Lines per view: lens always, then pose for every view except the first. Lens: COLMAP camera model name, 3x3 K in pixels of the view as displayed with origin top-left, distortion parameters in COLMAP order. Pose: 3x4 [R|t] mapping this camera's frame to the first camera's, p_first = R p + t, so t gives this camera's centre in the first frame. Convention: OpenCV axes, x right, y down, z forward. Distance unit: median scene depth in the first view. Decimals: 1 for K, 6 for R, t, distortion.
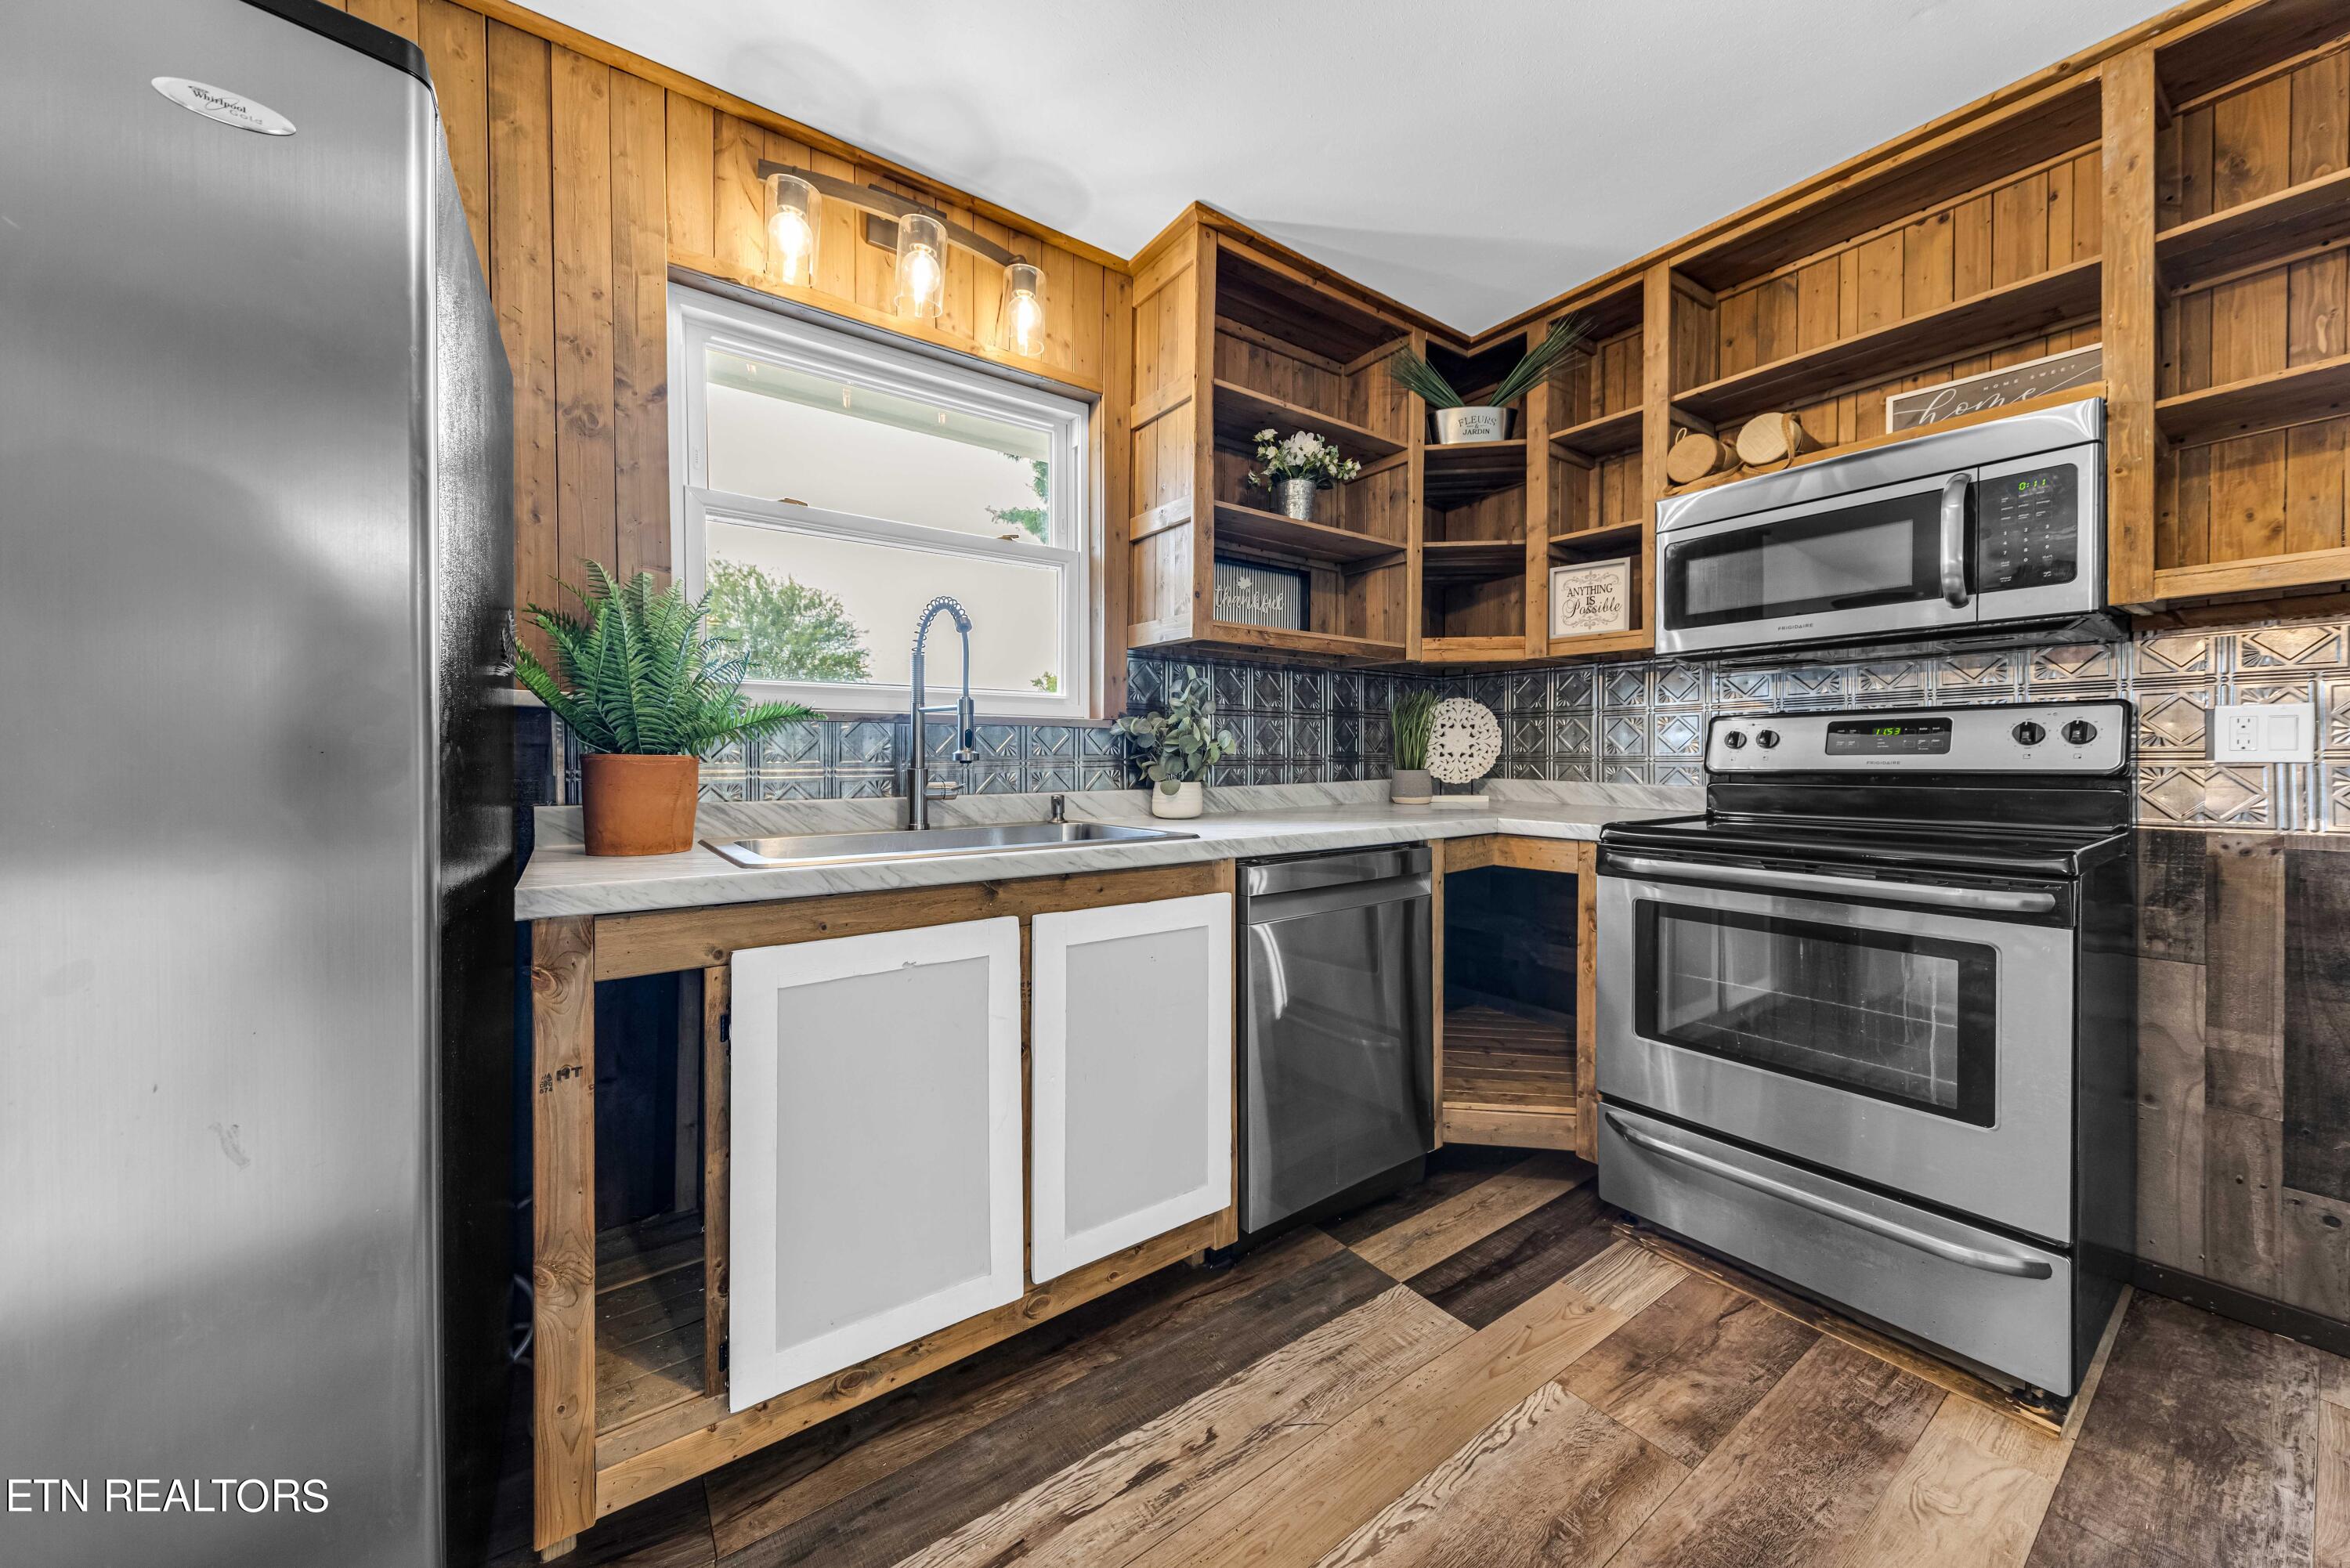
lens RADIAL K [[808.9, 0, 1174.6], [0, 808.9, 763.4], [0, 0, 1]] dist [0.015151, -0.005311]
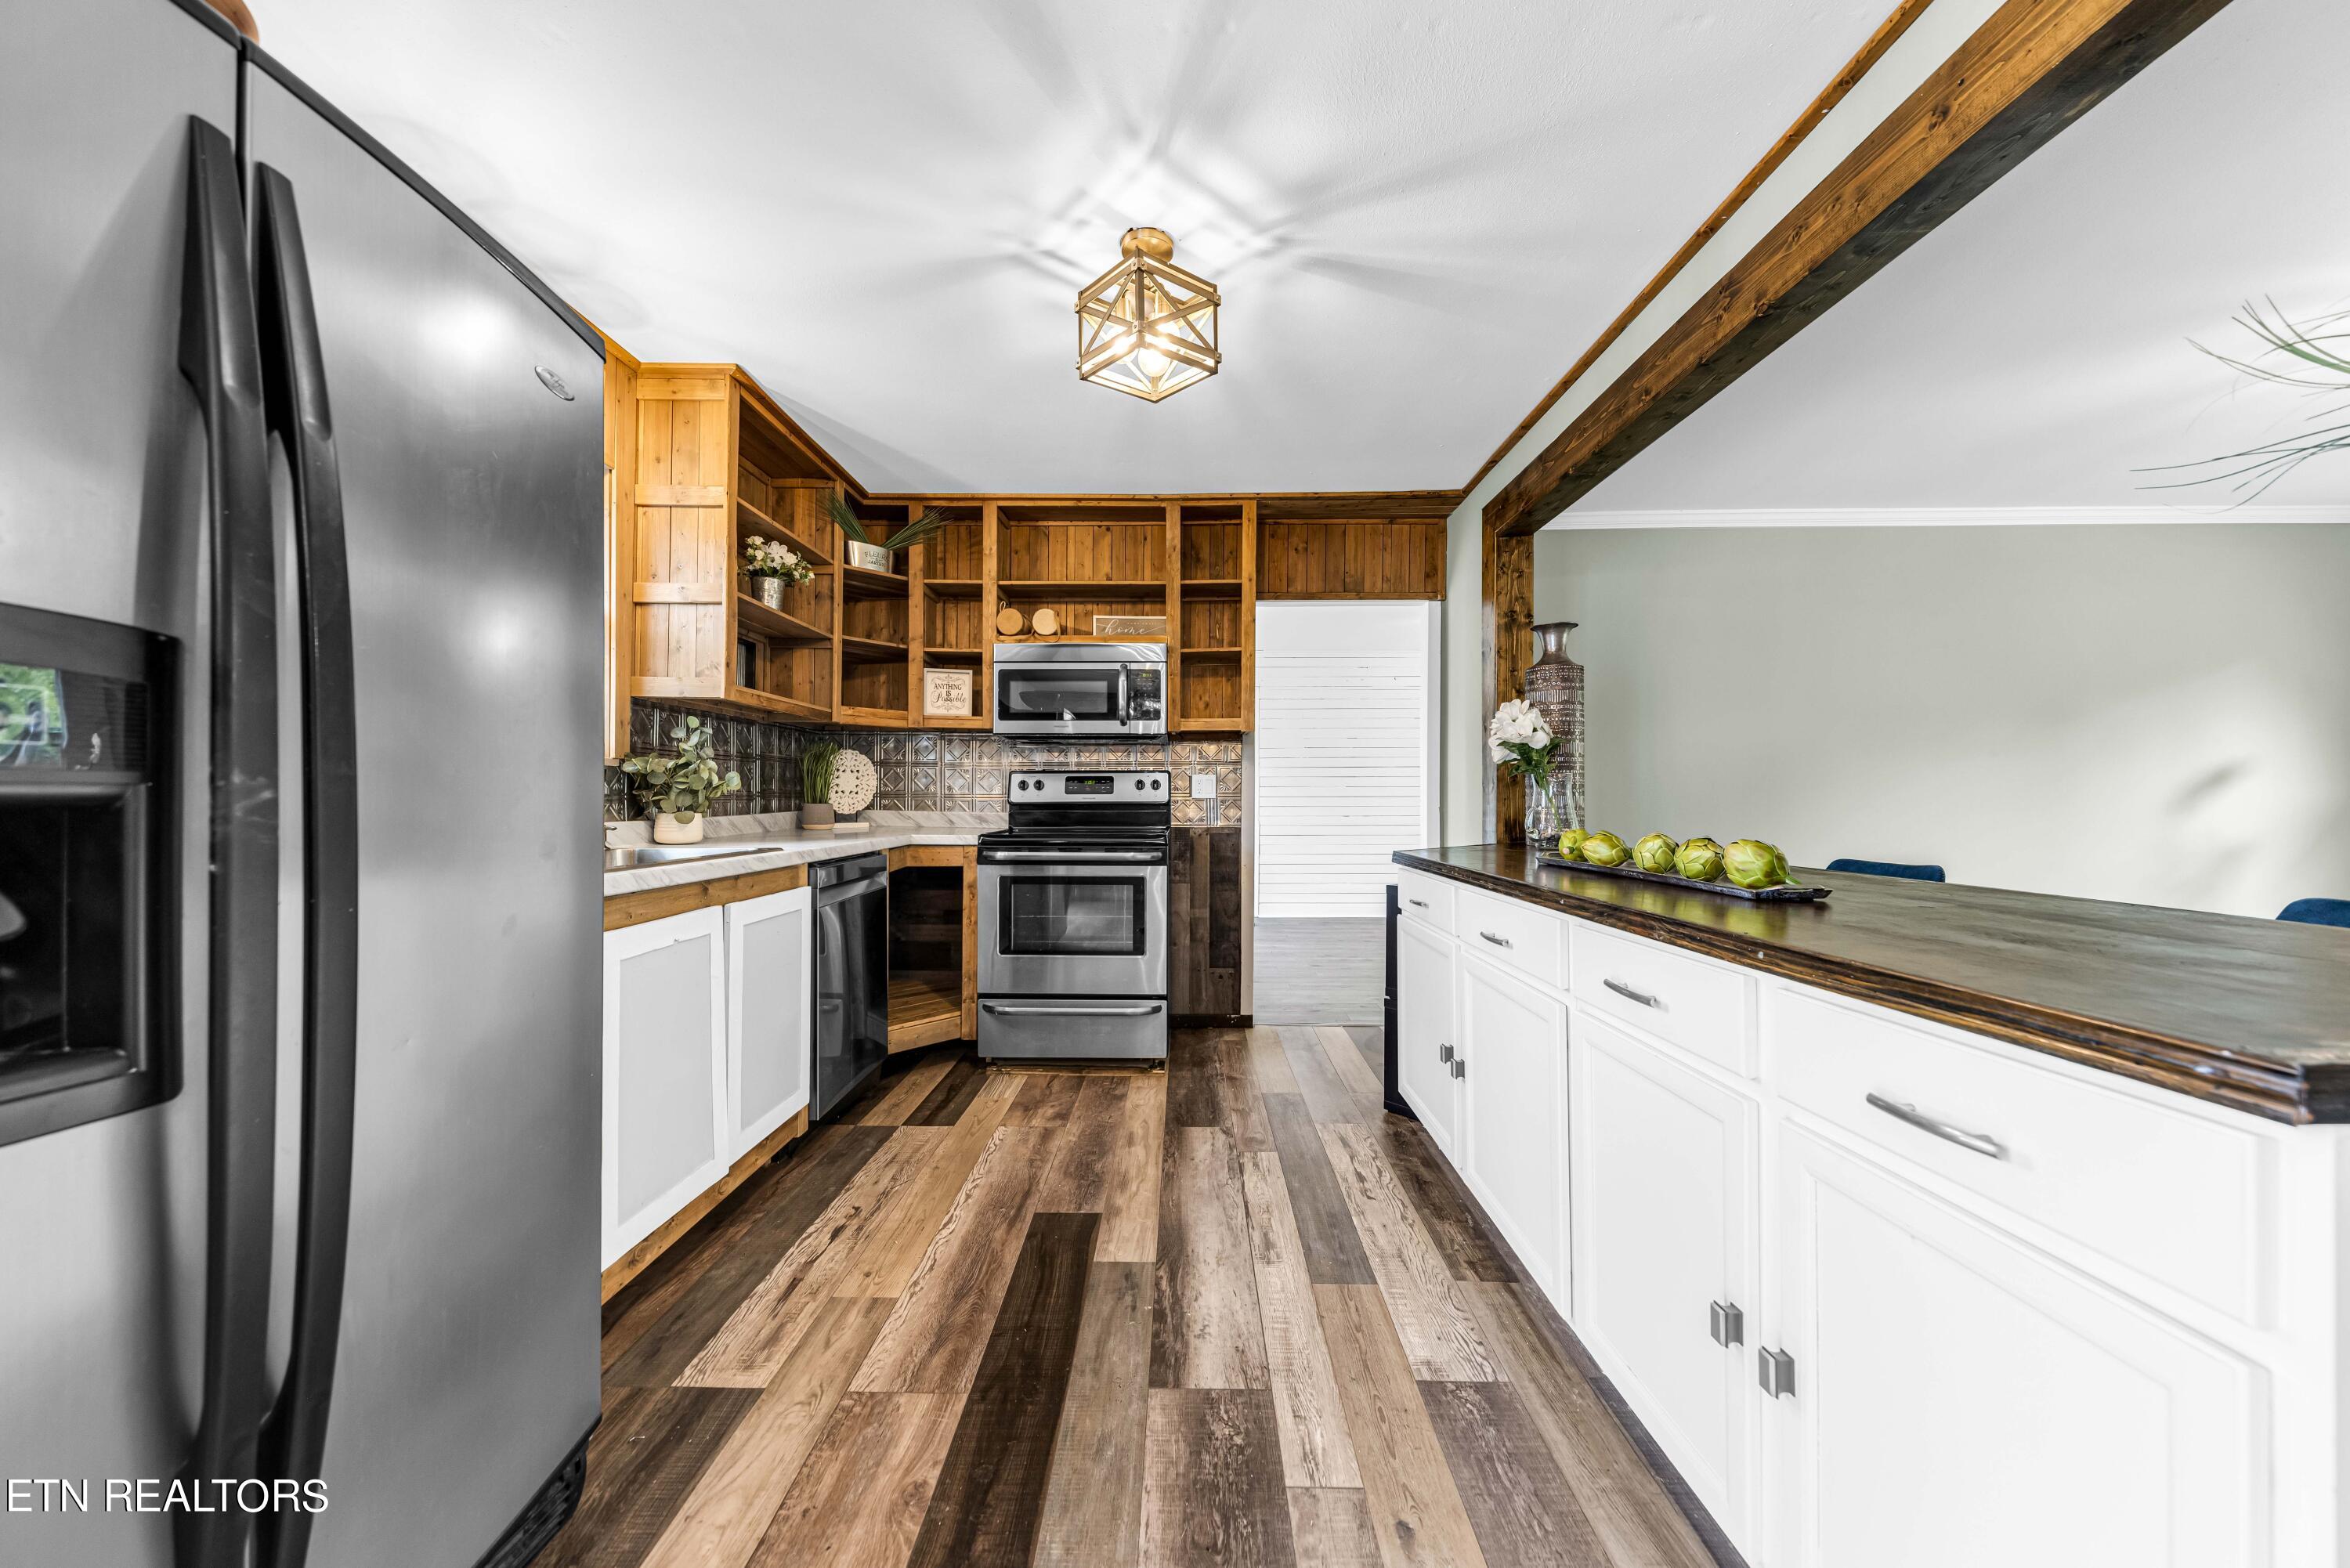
lens RADIAL K [[859.7, 0, 1162.2], [0, 859.7, 785.2], [0, 0, 1]] dist [0.000527, -0.000042]
pose [[0.593951, 0.015044, 0.804361, -0.627938], [0.000600, 0.999817, -0.019143, 0.006671], [-0.804501, 0.011853, 0.593833, -0.333234]]
